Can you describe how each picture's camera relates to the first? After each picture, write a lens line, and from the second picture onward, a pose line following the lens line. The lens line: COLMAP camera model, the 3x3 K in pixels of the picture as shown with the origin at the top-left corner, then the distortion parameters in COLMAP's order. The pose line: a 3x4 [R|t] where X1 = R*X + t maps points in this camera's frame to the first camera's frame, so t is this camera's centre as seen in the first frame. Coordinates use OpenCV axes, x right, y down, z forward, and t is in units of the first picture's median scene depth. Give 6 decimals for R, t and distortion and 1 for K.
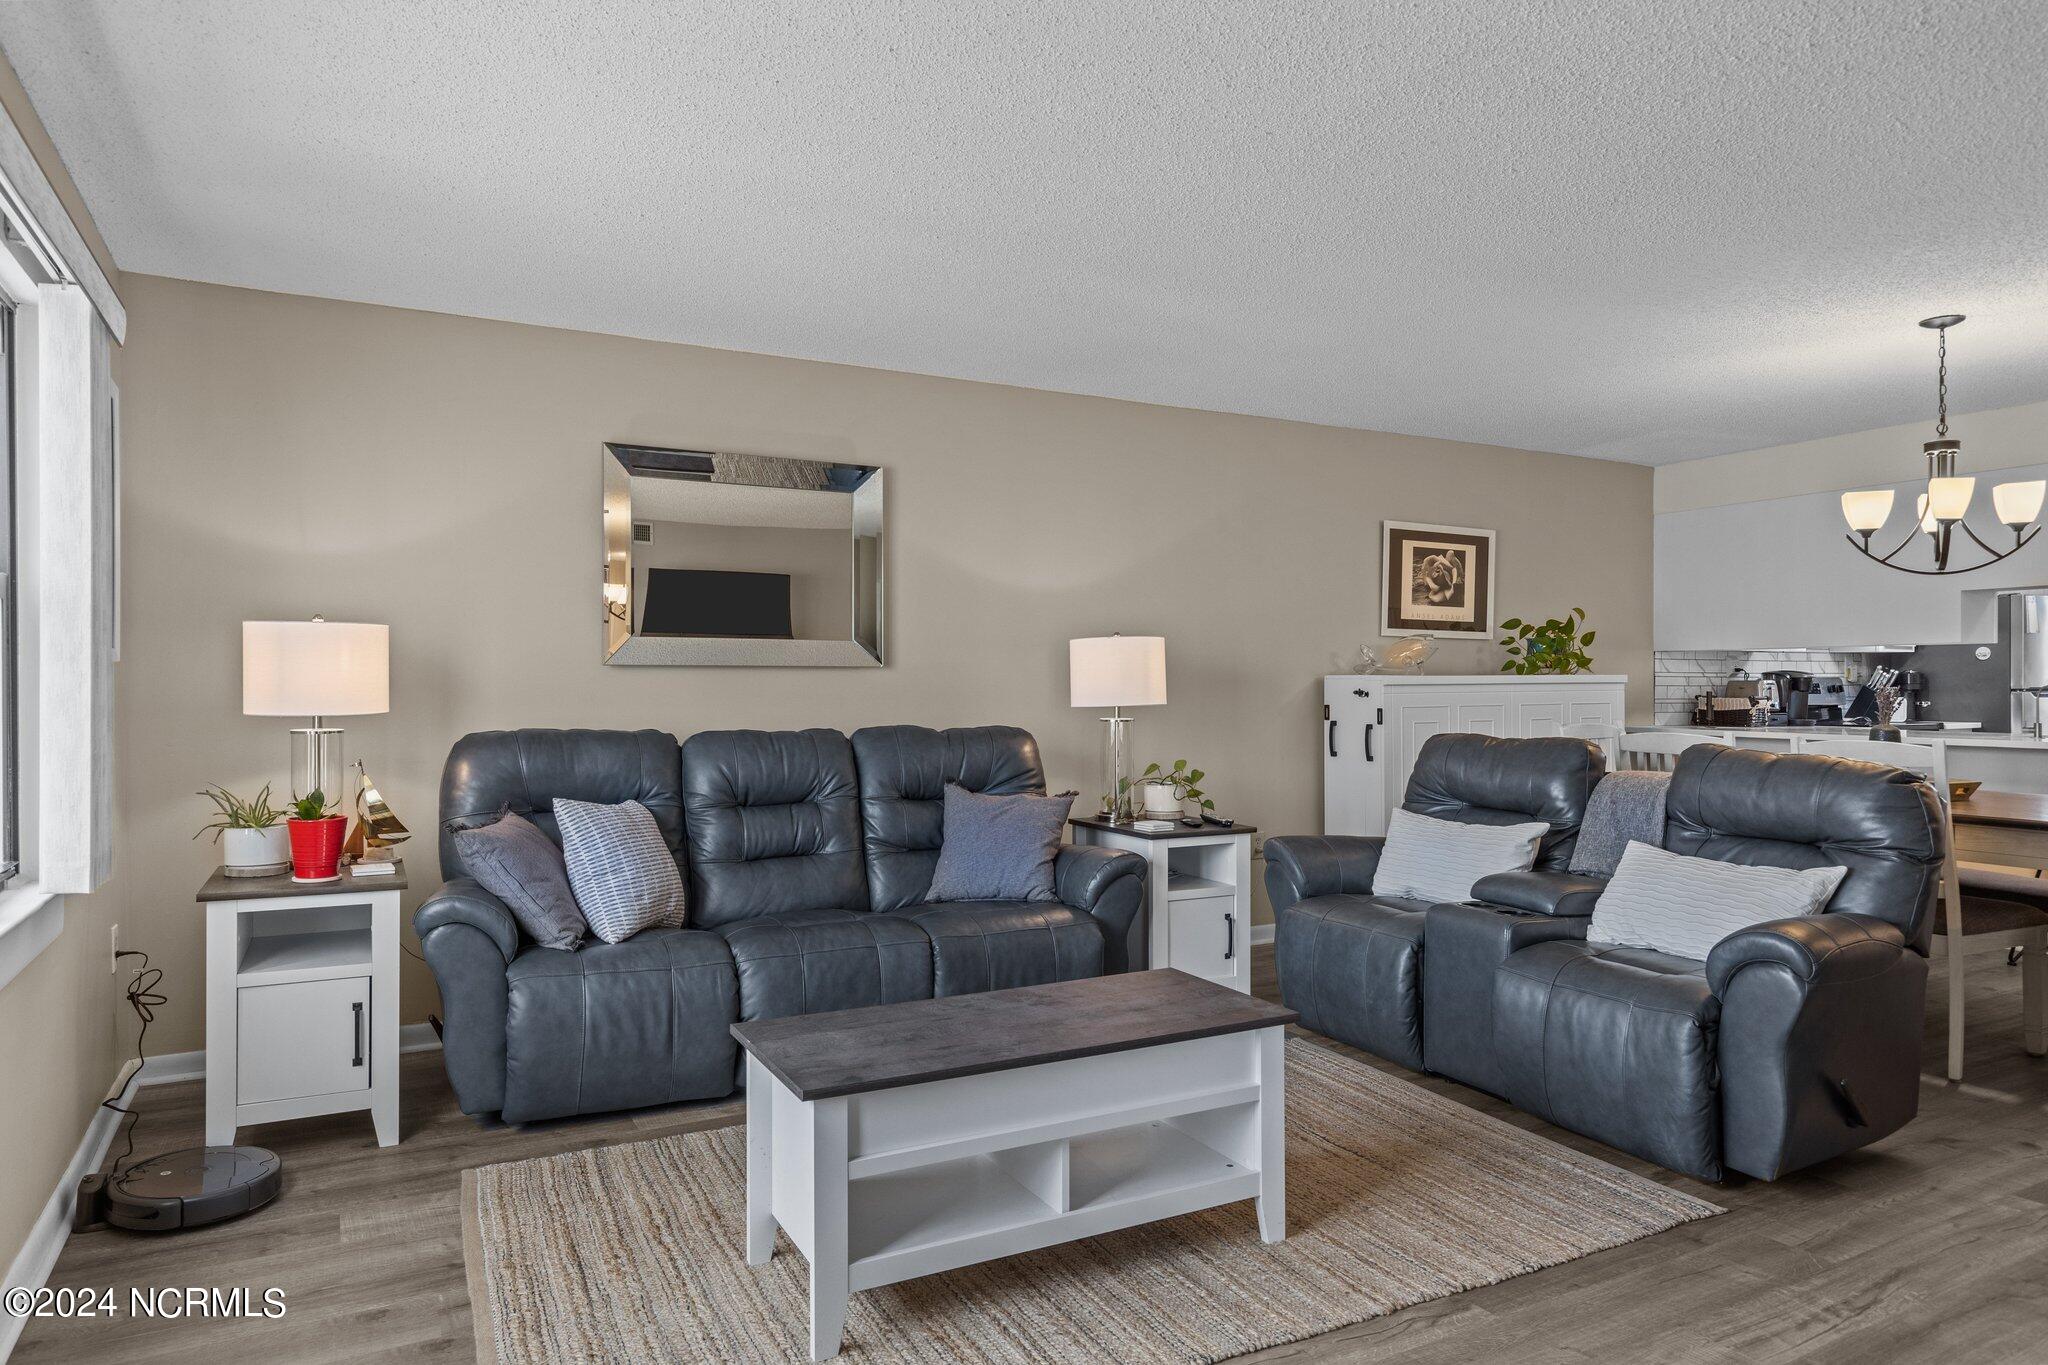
lens RADIAL K [[1289.6, 0, 1024.0], [0, 1289.6, 682.5], [0, 0, 1]] dist [-0.001410, -0.000843]
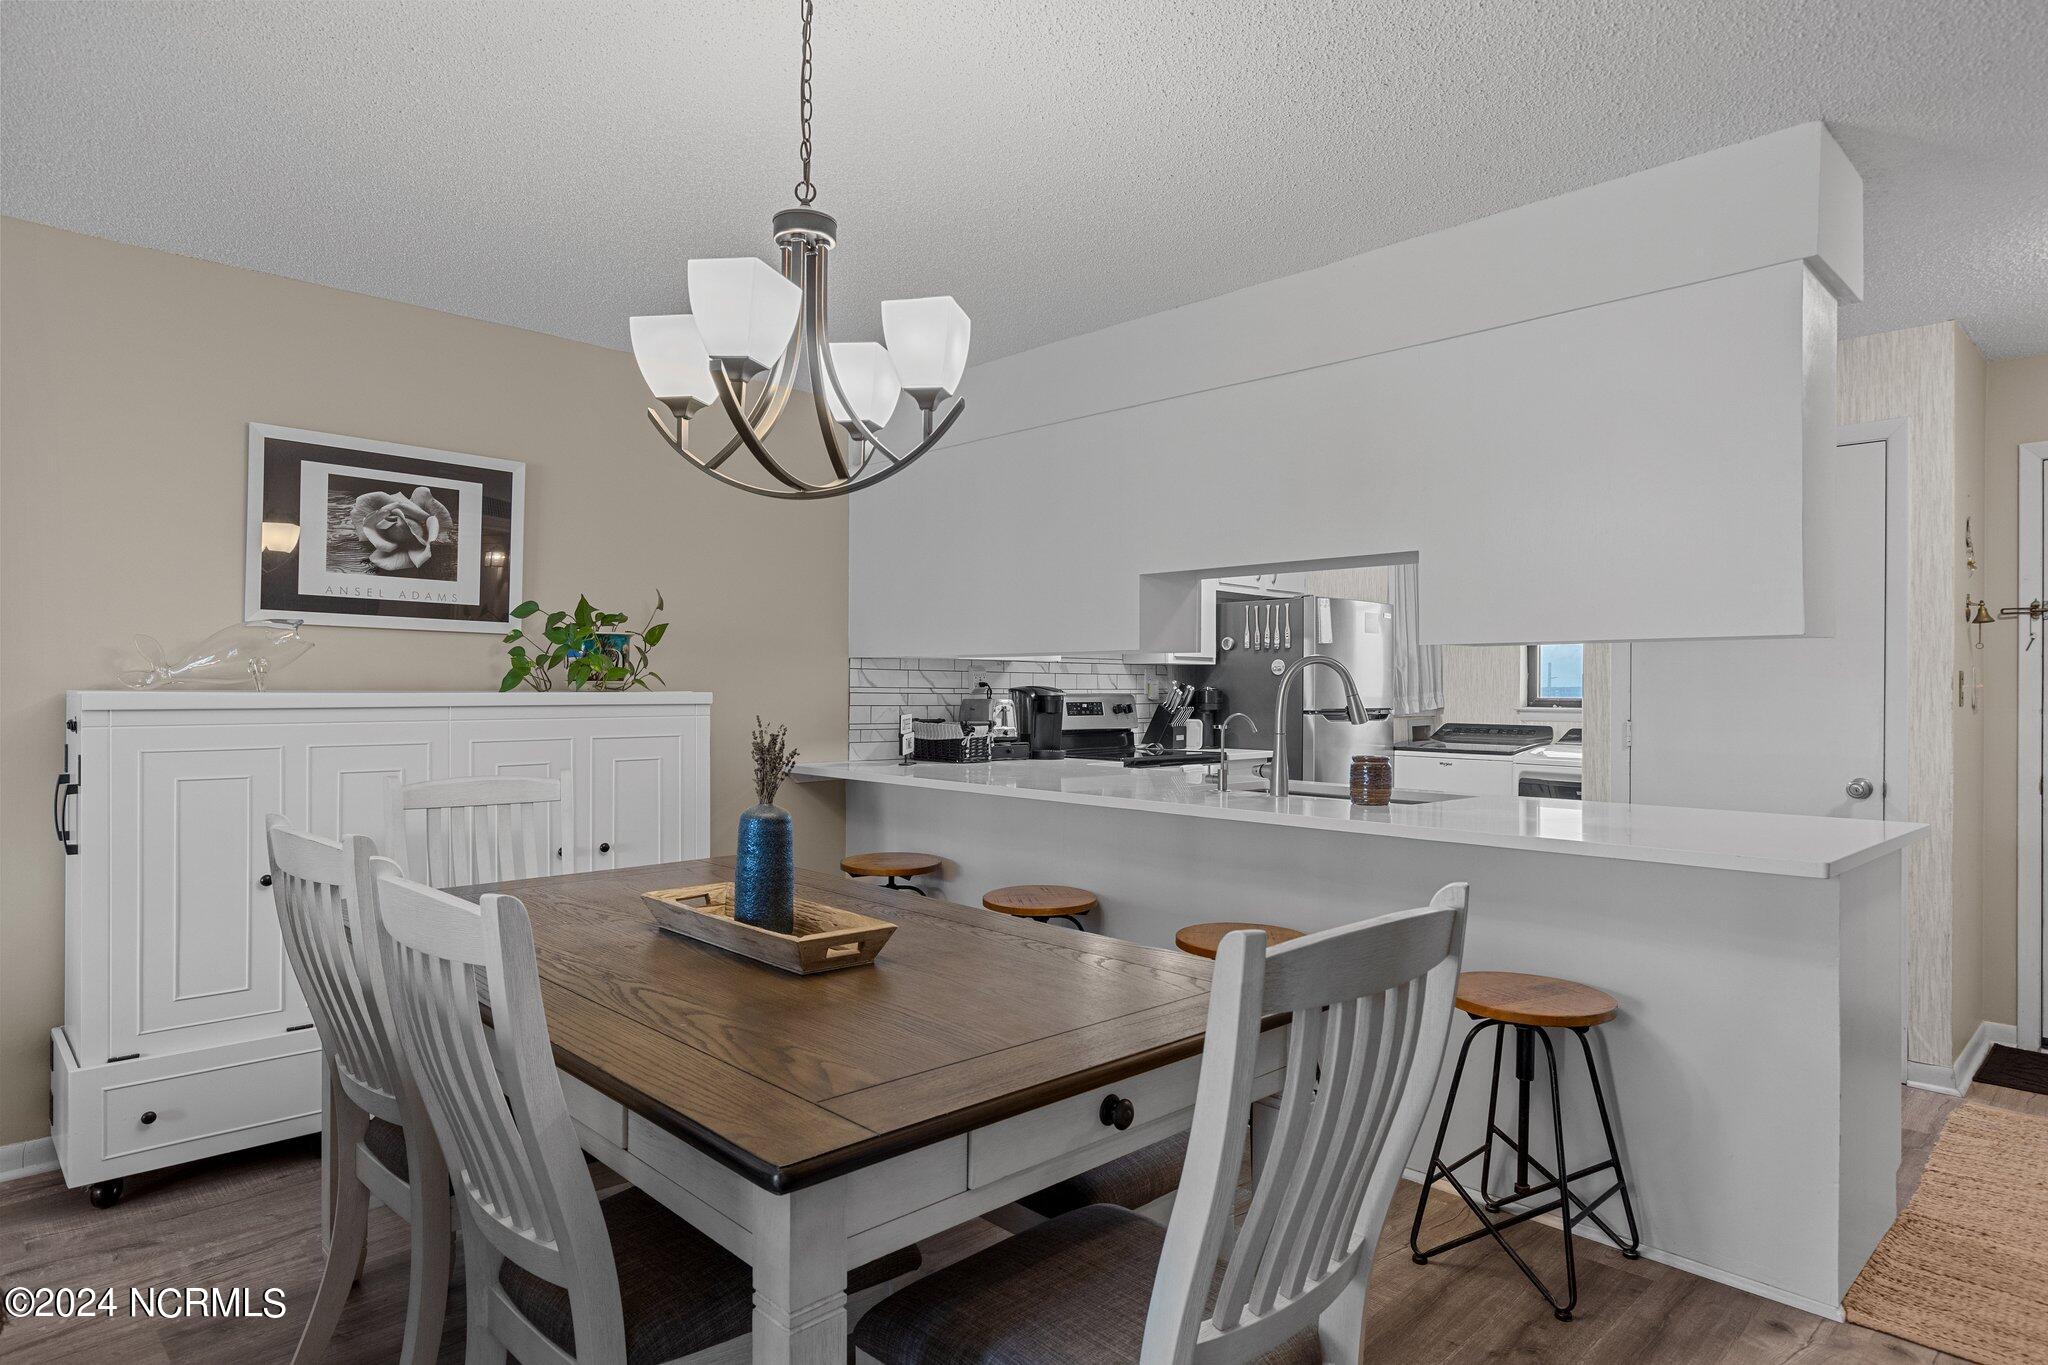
lens RADIAL K [[1162.0, 0, 1024.0], [0, 1162.0, 682.5], [0, 0, 1]] dist [0.001290, -0.000009]
pose [[0.960776, 0.012591, 0.277038, 0.412404], [-0.012799, 0.999918, -0.001056, -0.011219], [-0.277029, -0.002531, 0.960858, 0.351888]]
